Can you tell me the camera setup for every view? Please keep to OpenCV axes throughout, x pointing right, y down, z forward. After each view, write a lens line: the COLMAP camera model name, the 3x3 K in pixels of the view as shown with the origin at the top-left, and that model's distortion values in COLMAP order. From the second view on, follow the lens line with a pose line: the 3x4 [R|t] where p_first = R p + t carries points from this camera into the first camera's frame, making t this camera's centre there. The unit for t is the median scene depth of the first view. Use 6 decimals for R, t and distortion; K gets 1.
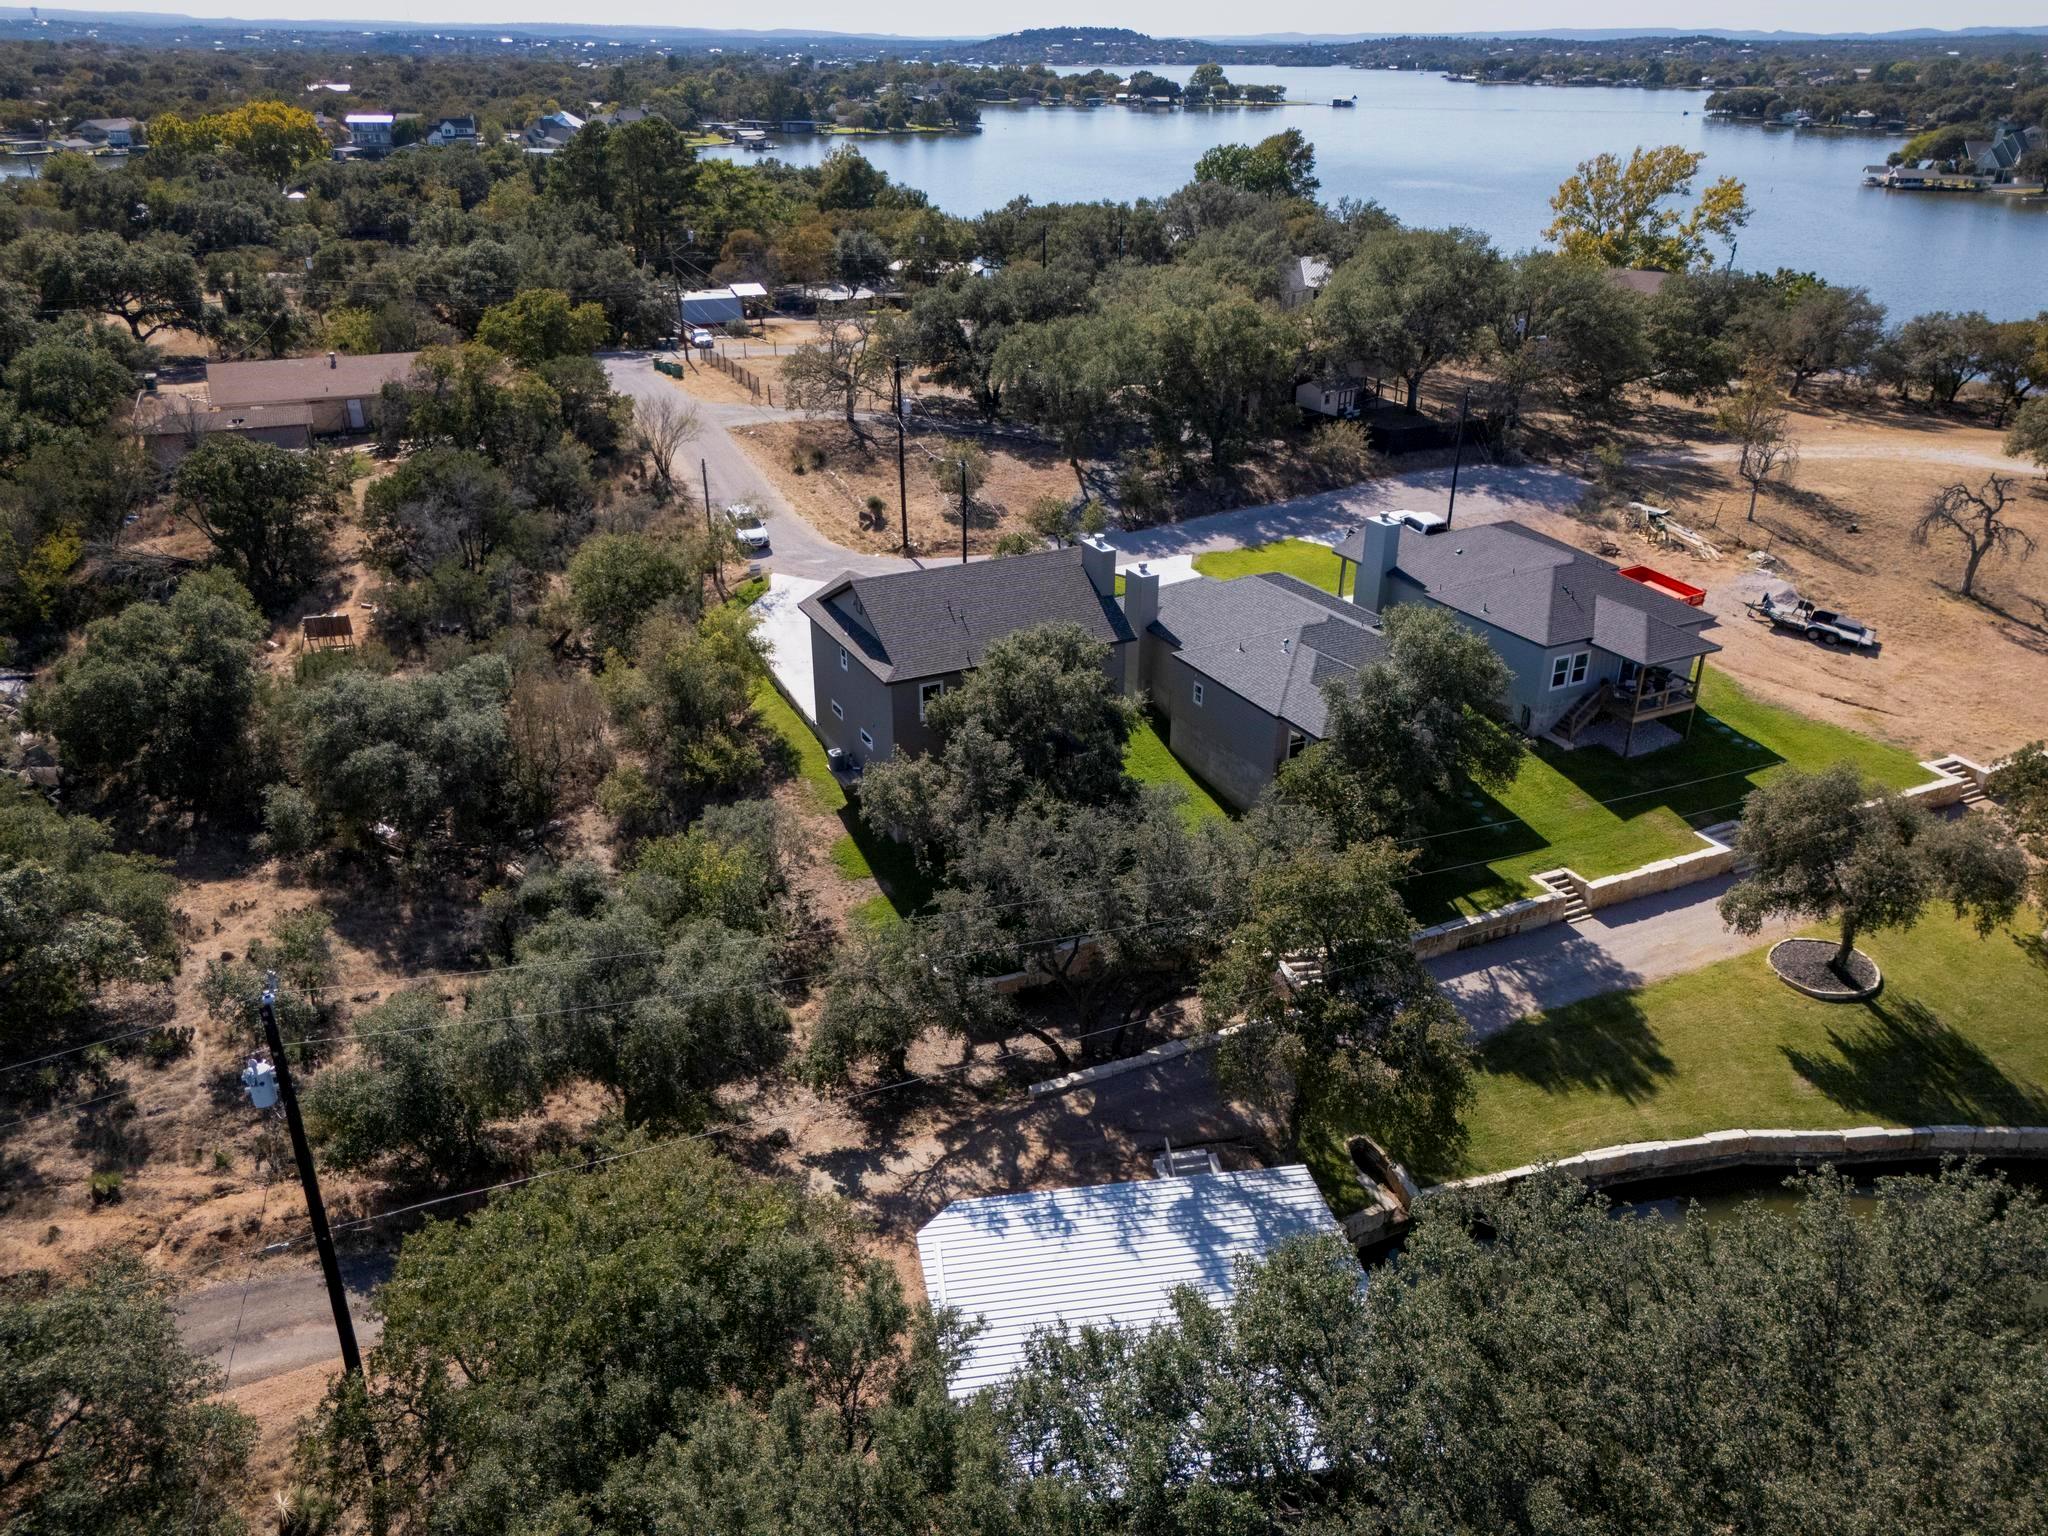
lens RADIAL K [[1494.5, 0, 1024.0], [0, 1494.5, 768.0], [0, 0, 1]] dist [0.042922, -0.030524]
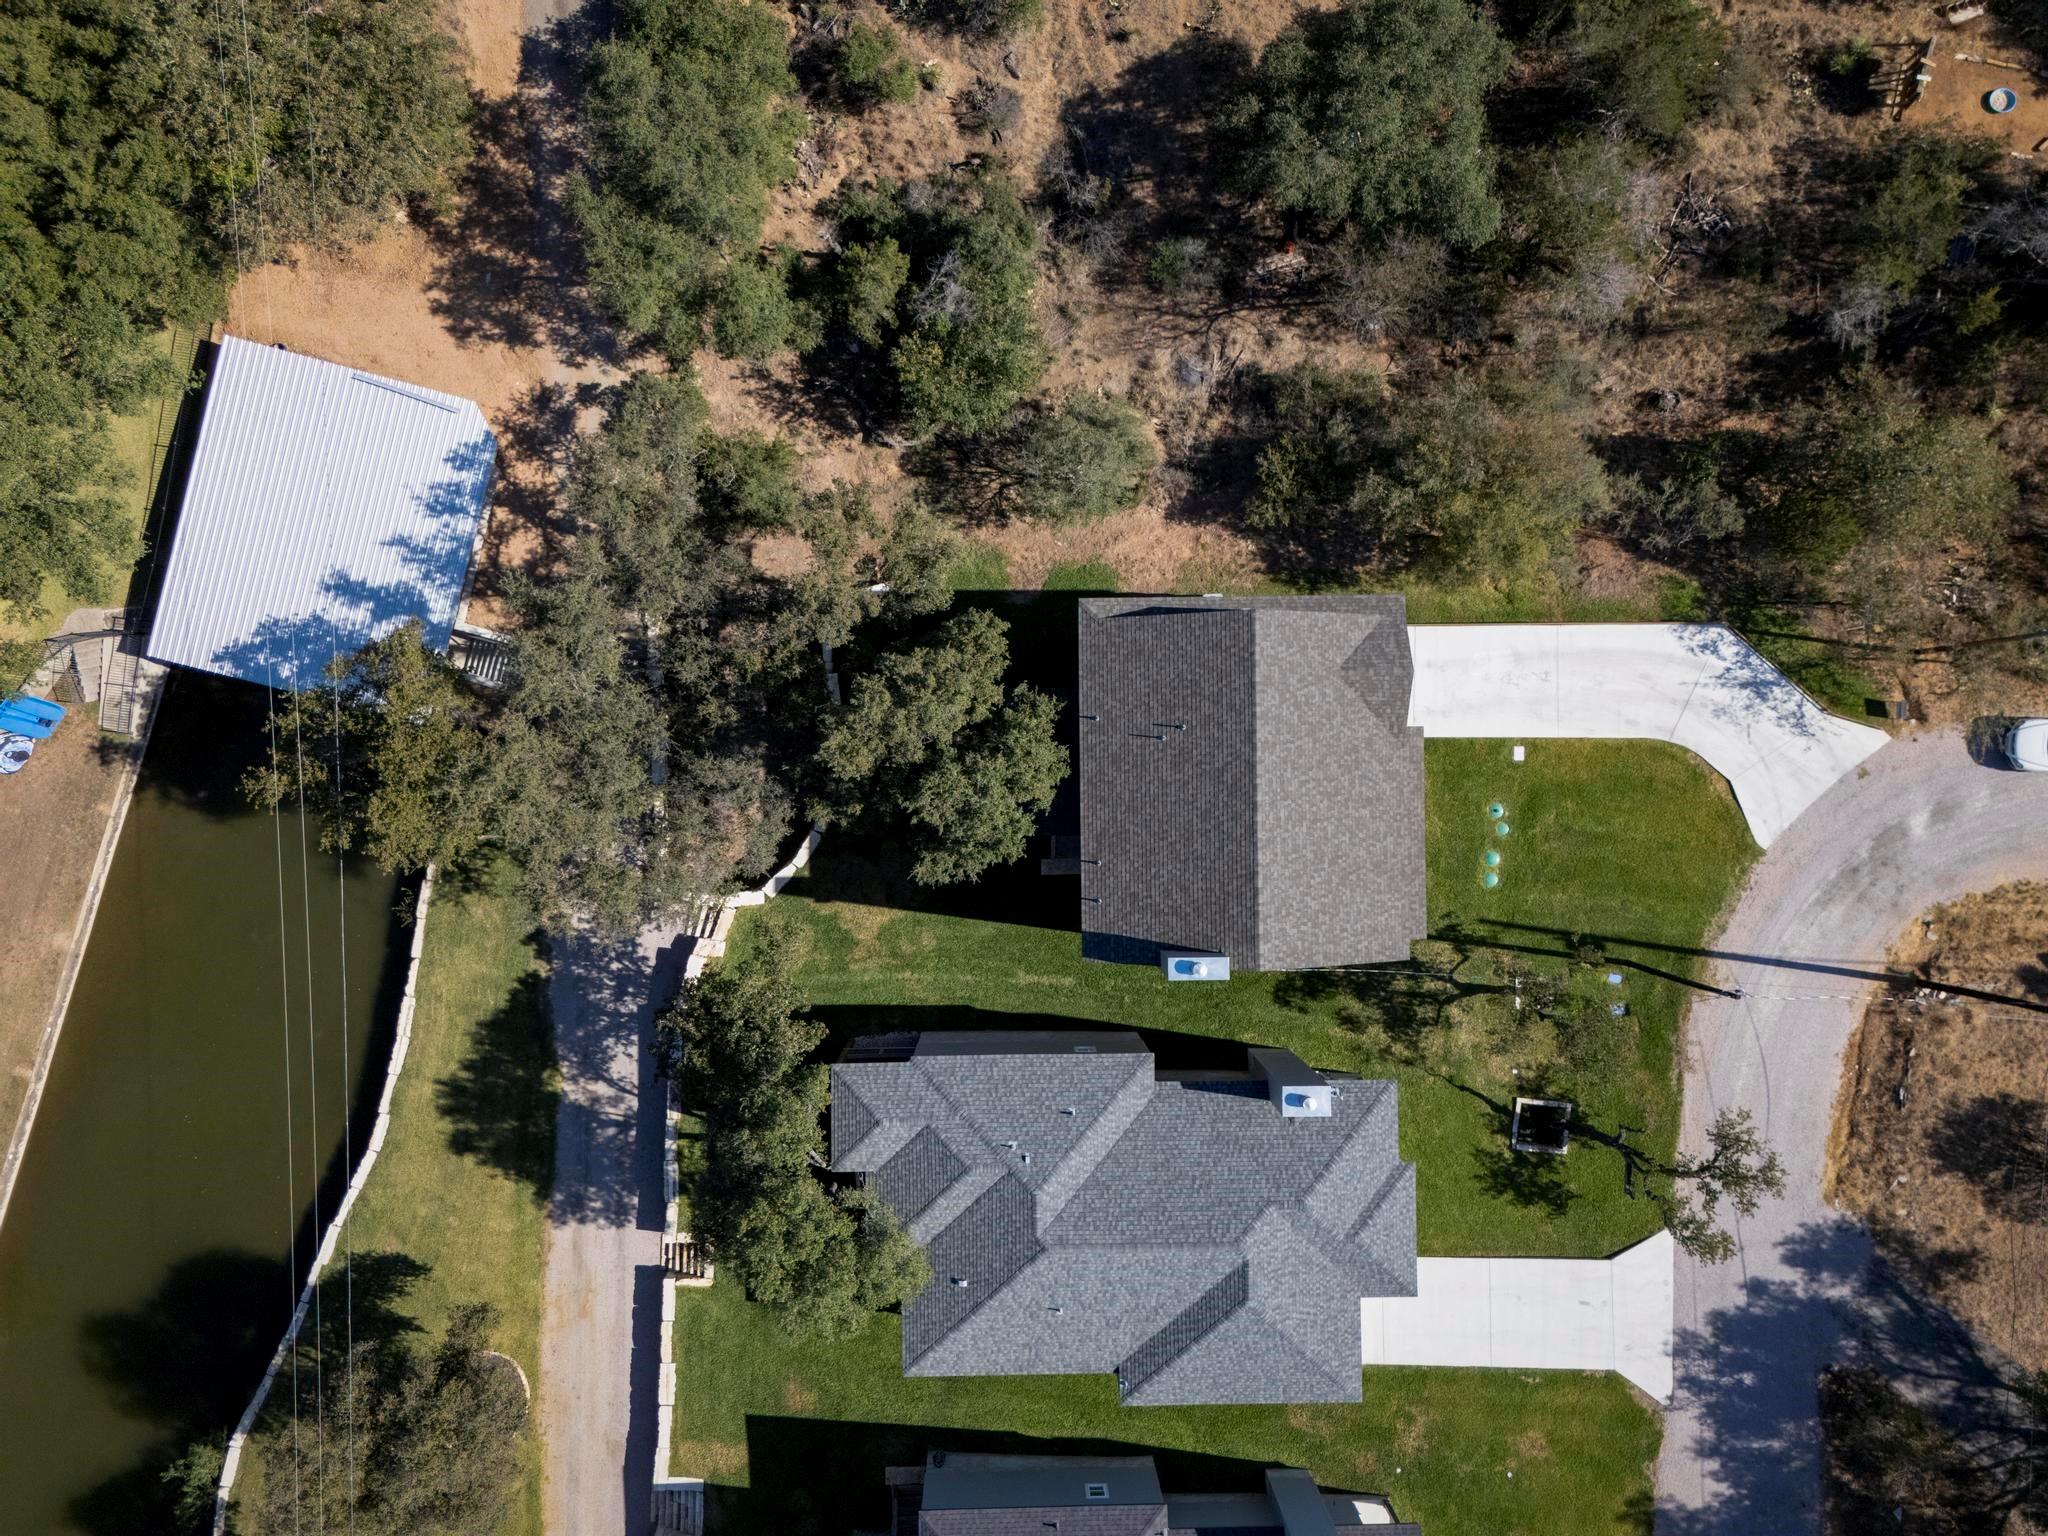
lens RADIAL K [[1467.0, 0, 1024.0], [0, 1467.0, 768.0], [0, 0, 1]] dist [0.012858, -0.000325]
pose [[-0.443390, 0.896155, -0.017676, 0.020265], [-0.414122, -0.187326, 0.890737, -0.860570], [0.794927, 0.402264, 0.454176, 0.732897]]
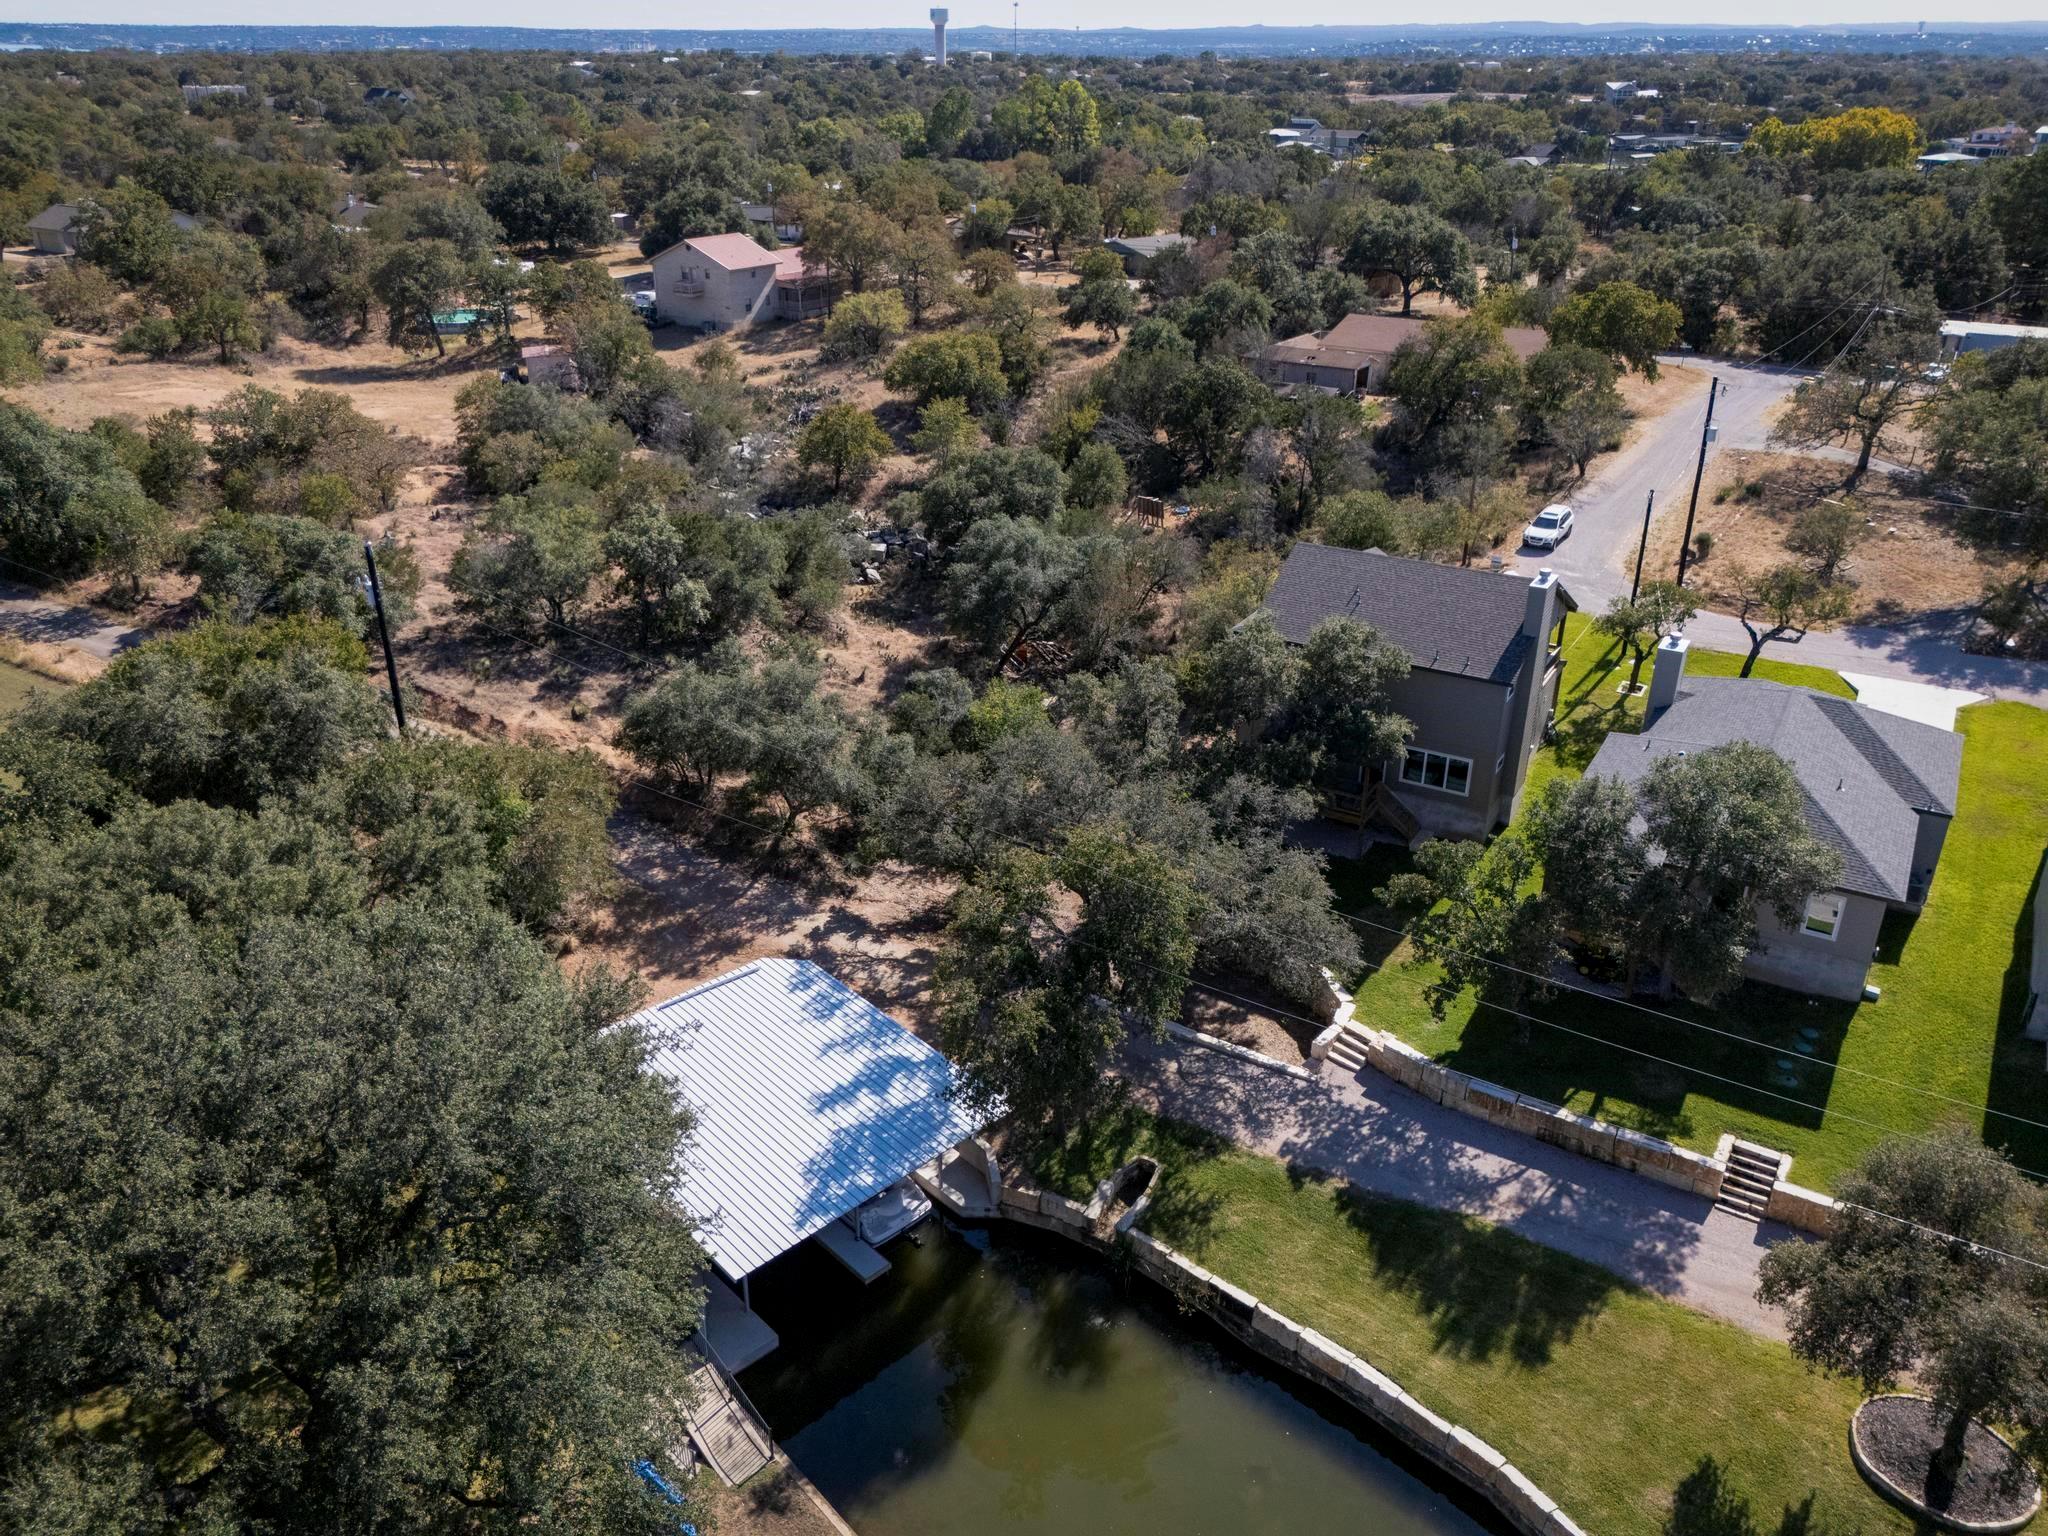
lens RADIAL K [[1494.5, 0, 1024.0], [0, 1494.5, 768.0], [0, 0, 1]] dist [0.042922, -0.030524]
pose [[0.531735, 0.361489, -0.765887, 0.763343], [-0.365569, 0.913712, 0.177456, -0.114718], [0.763948, 0.185625, 0.618002, 0.277527]]
